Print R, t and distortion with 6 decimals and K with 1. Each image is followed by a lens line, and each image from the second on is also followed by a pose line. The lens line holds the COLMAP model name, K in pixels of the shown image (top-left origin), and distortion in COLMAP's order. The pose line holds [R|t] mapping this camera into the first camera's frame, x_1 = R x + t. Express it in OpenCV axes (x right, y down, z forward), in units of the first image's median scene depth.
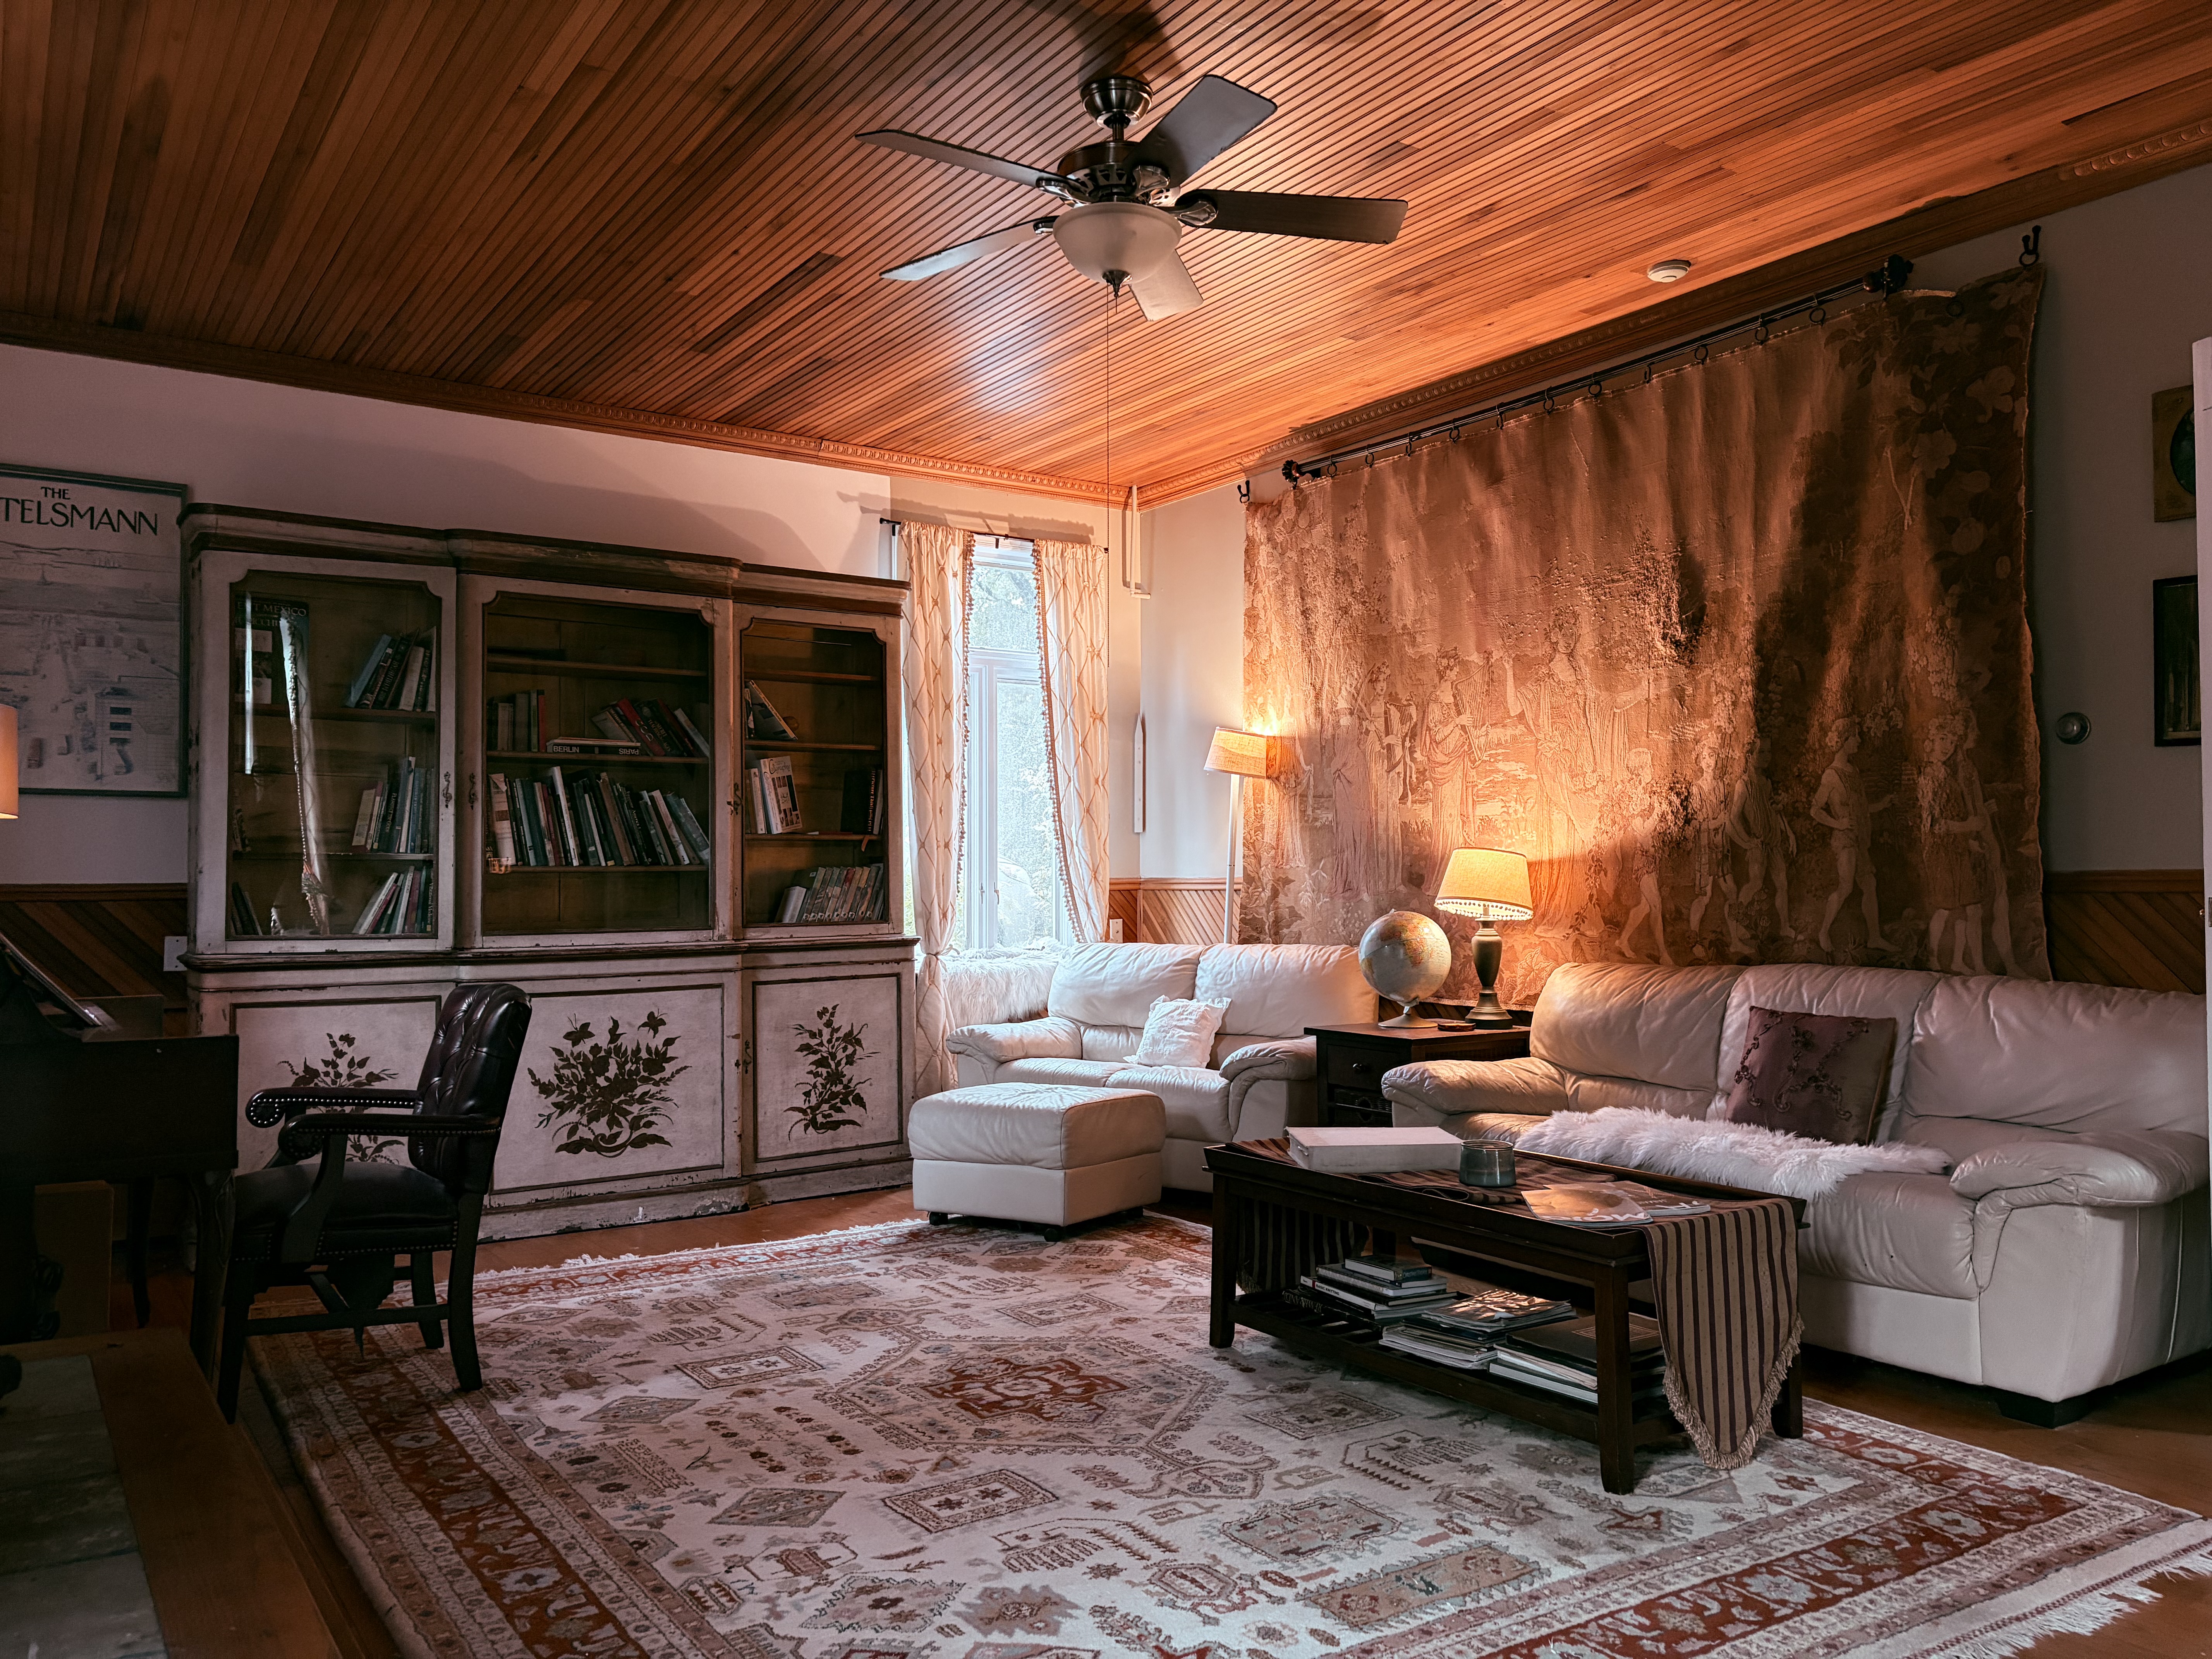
lens RADIAL K [[1662.7, 0, 1103.4], [0, 1662.7, 835.1], [0, 0, 1]] dist [0.092167, -0.100636]
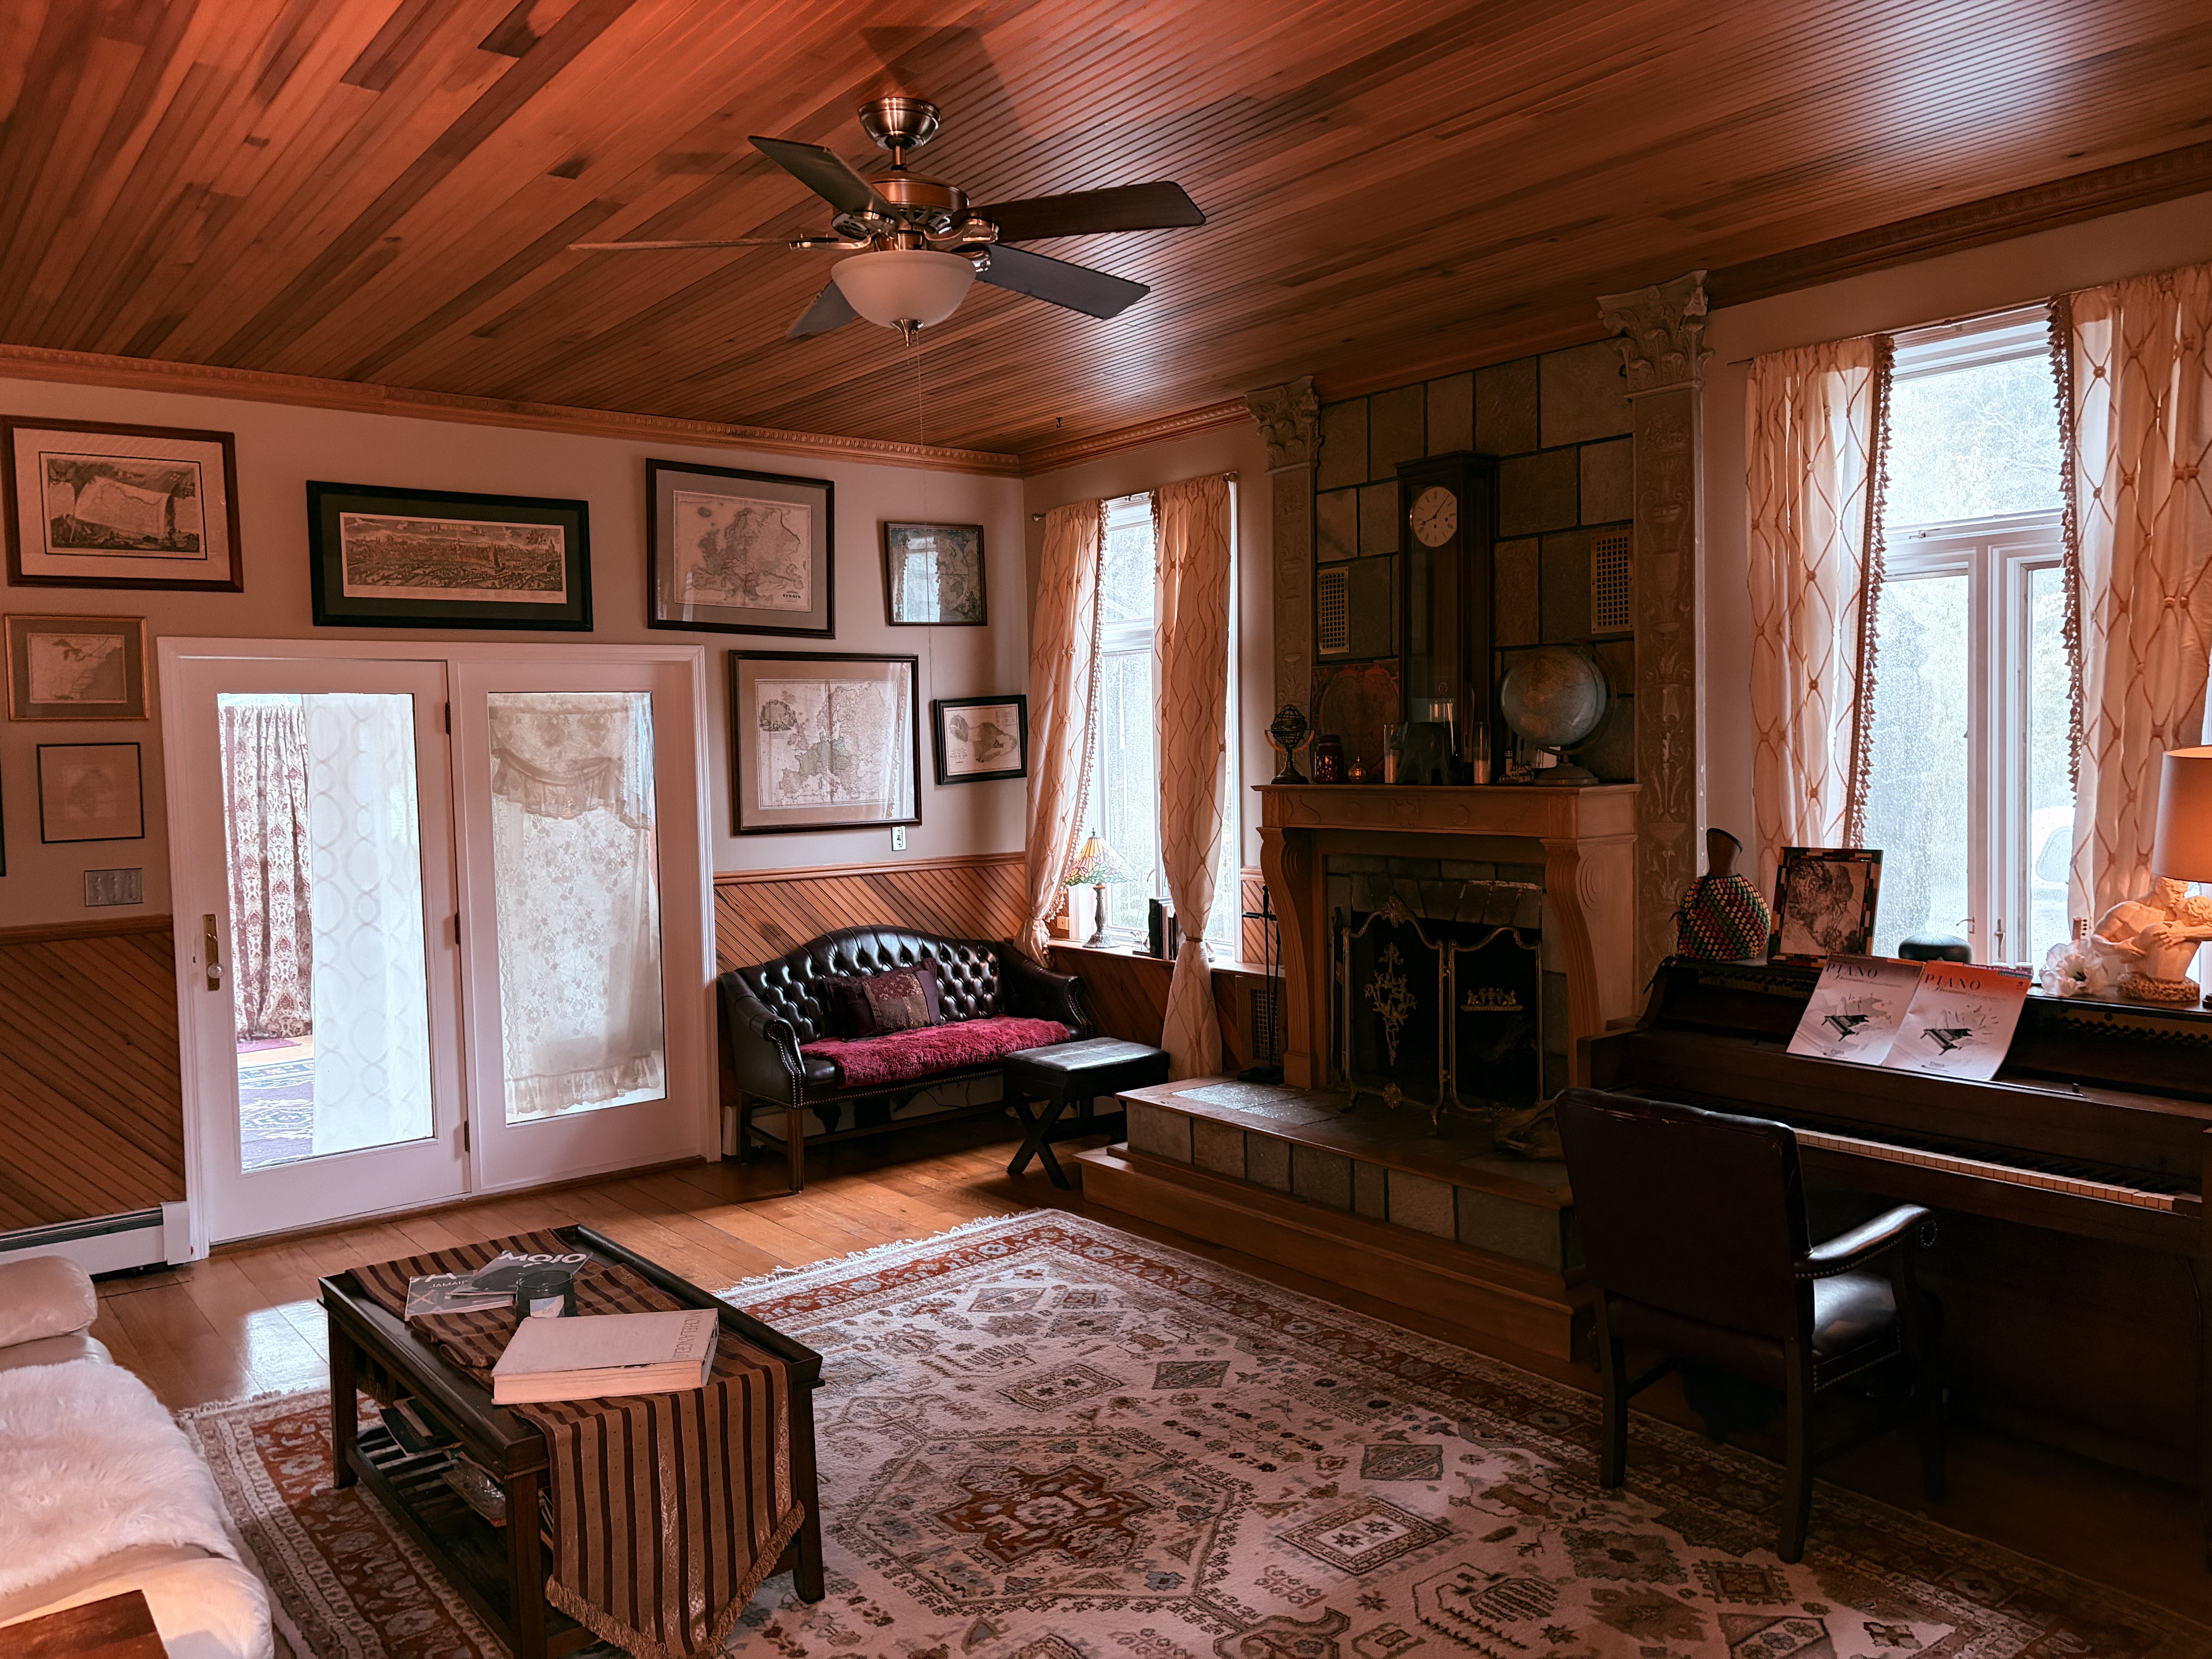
lens RADIAL K [[1664.9, 0, 1096.2], [0, 1664.9, 822.4], [0, 0, 1]] dist [0.080385, -0.080943]
pose [[-0.997249, 0.031863, -0.066922, -0.030597], [0.030588, 0.999332, 0.019995, -0.097680], [0.067514, 0.017893, -0.997558, 2.340612]]
